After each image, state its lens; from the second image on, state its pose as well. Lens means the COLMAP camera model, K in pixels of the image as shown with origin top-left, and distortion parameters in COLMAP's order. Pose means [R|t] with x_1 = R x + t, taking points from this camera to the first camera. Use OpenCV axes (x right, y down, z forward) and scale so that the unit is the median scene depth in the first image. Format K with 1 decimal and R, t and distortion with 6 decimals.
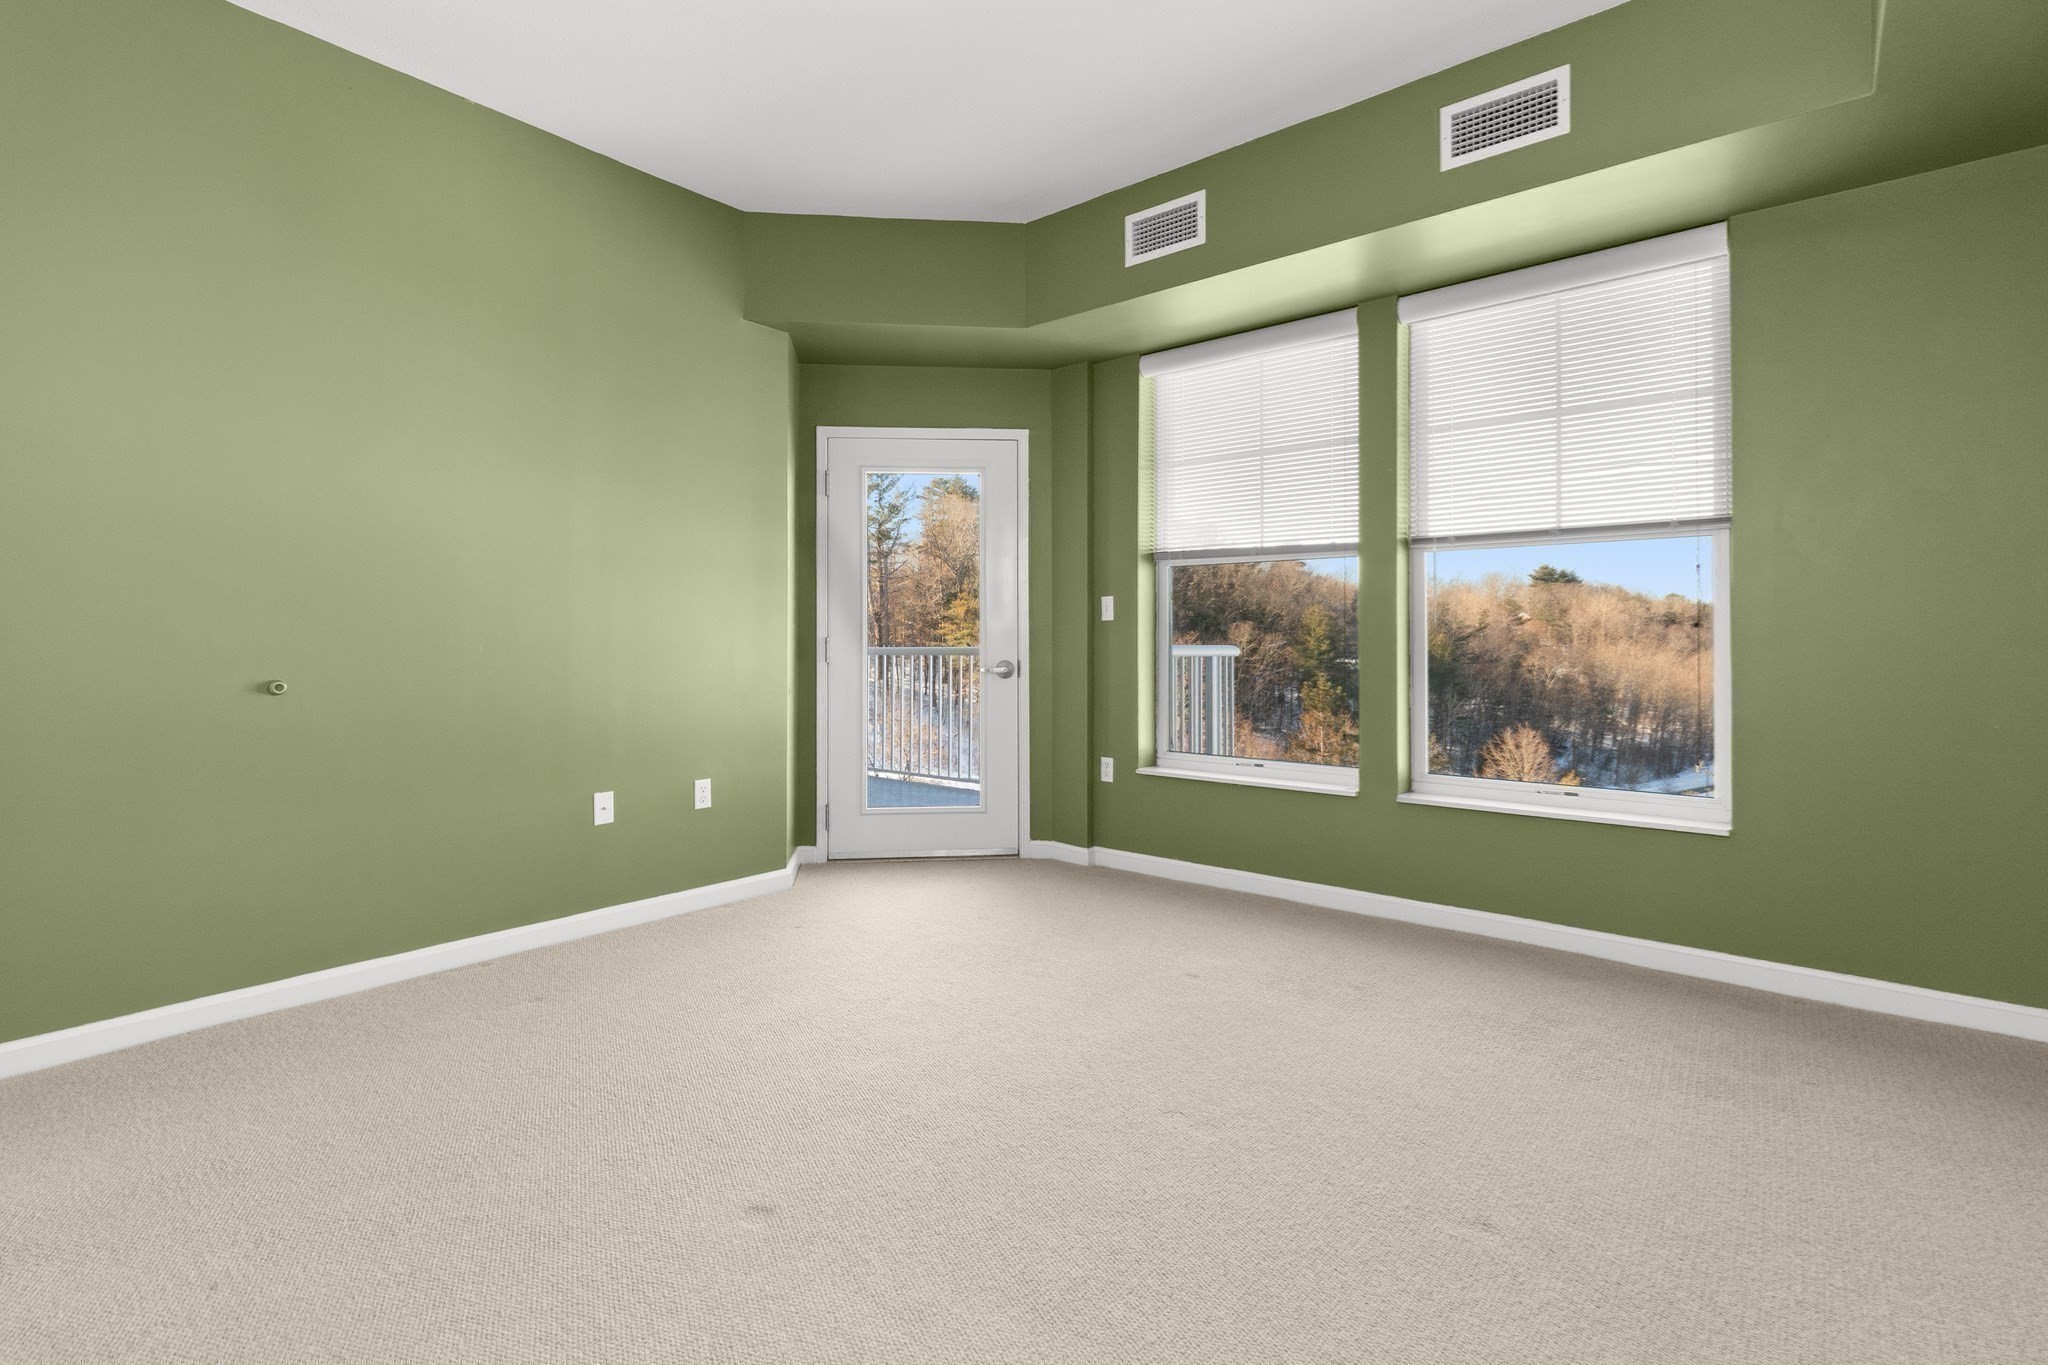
lens RADIAL K [[951.9, 0, 1025.1], [0, 951.9, 644.9], [0, 0, 1]] dist [0.007049, 0.002173]
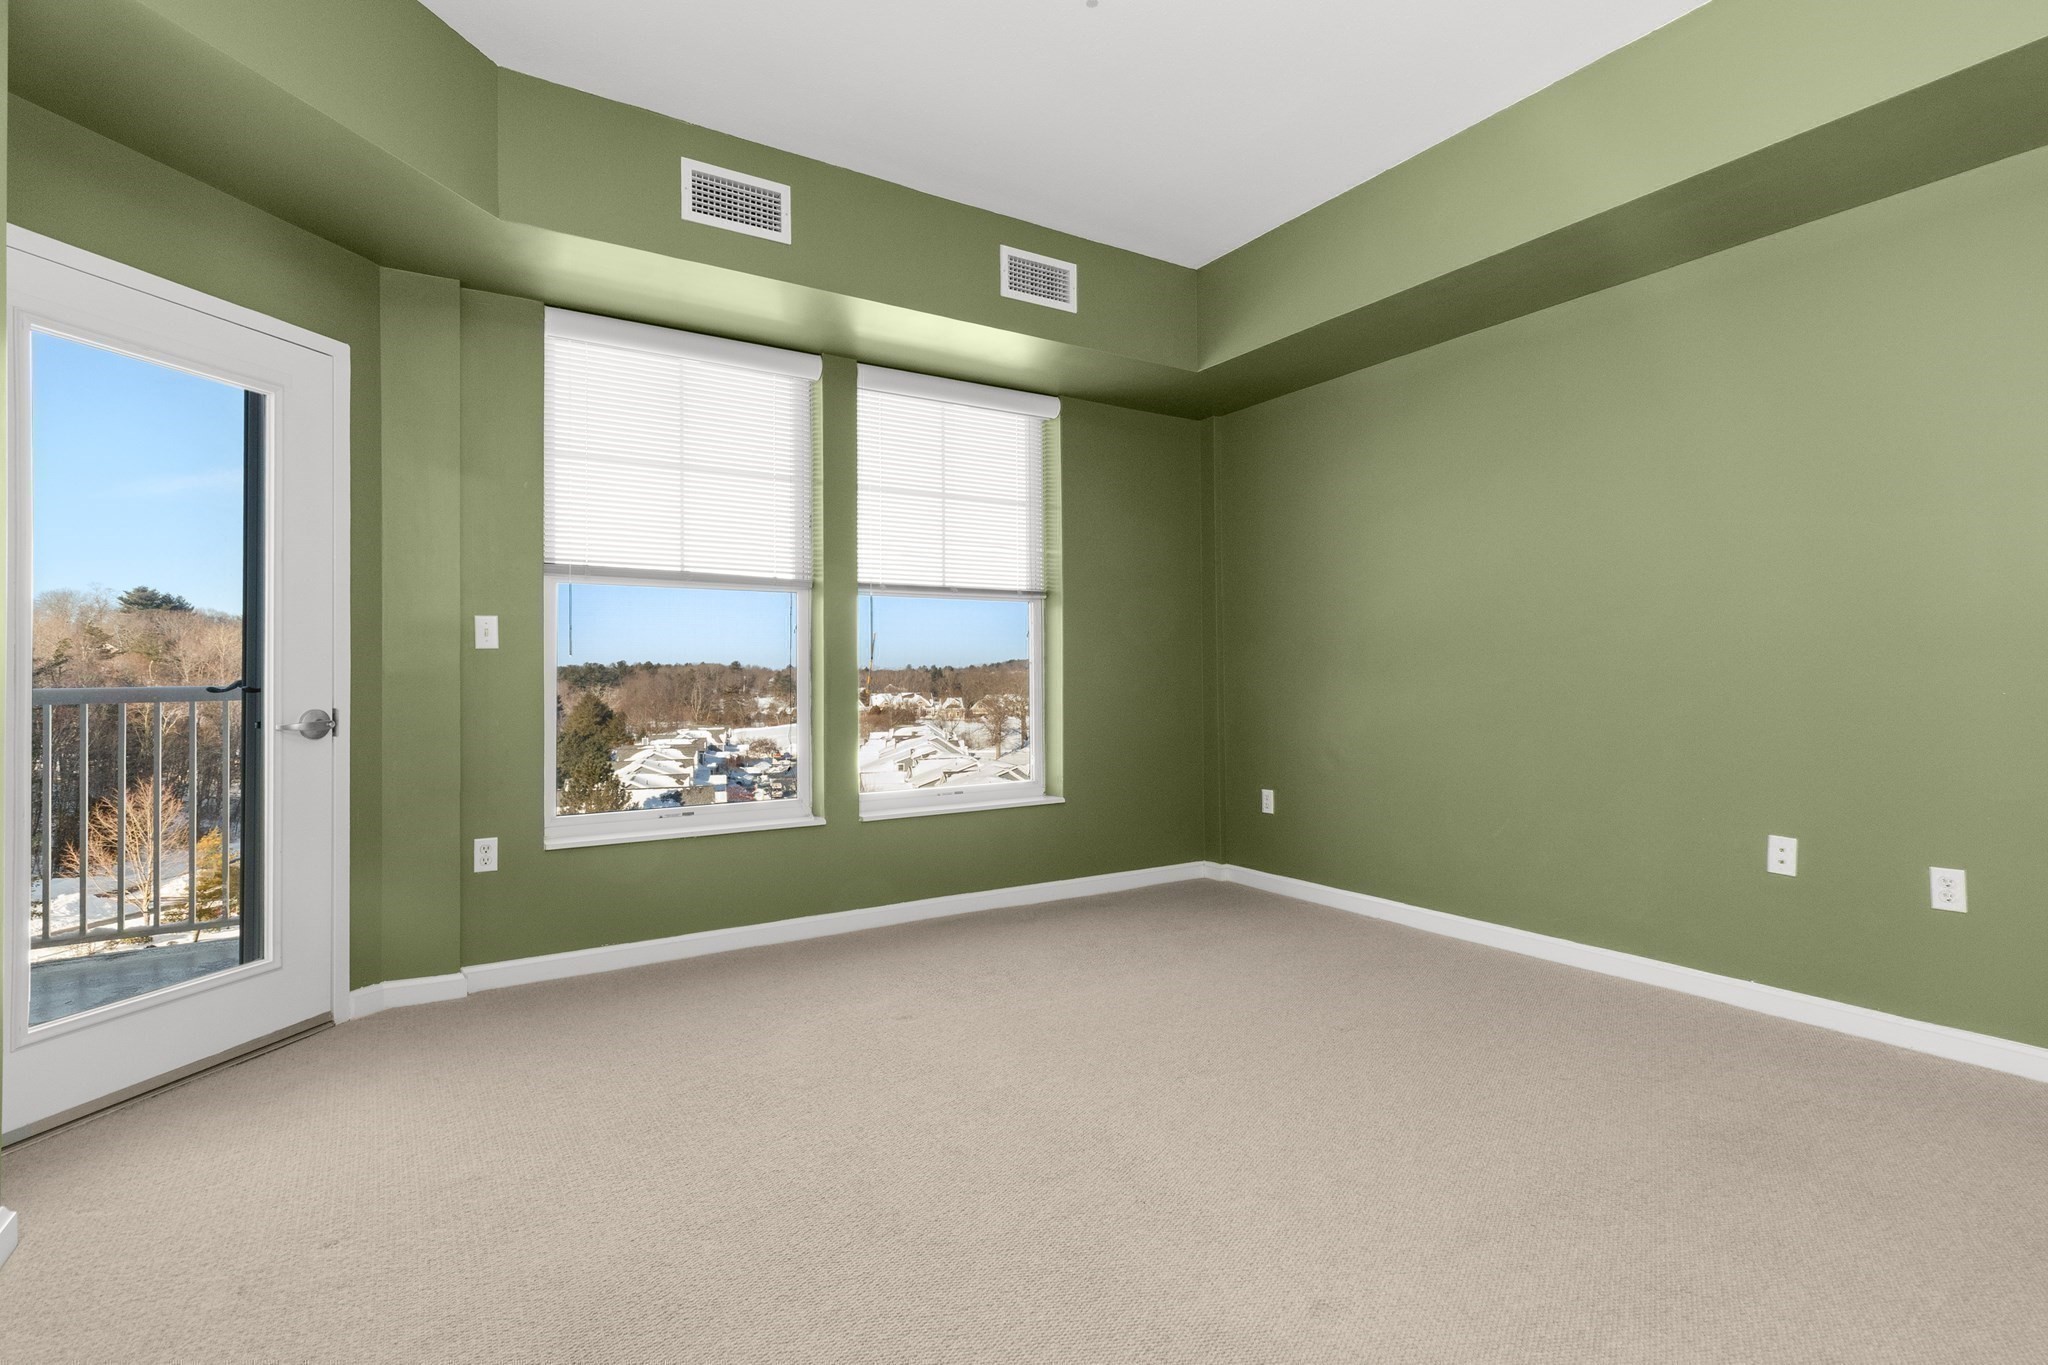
lens RADIAL K [[951.9, 0, 1025.3], [0, 951.9, 663.0], [0, 0, 1]] dist [0.007049, 0.002173]
pose [[0.310382, 0.008613, 0.950573, -0.271897], [0.009501, 0.999881, -0.012162, -0.000863], [-0.950565, 0.012807, 0.310263, 0.218970]]
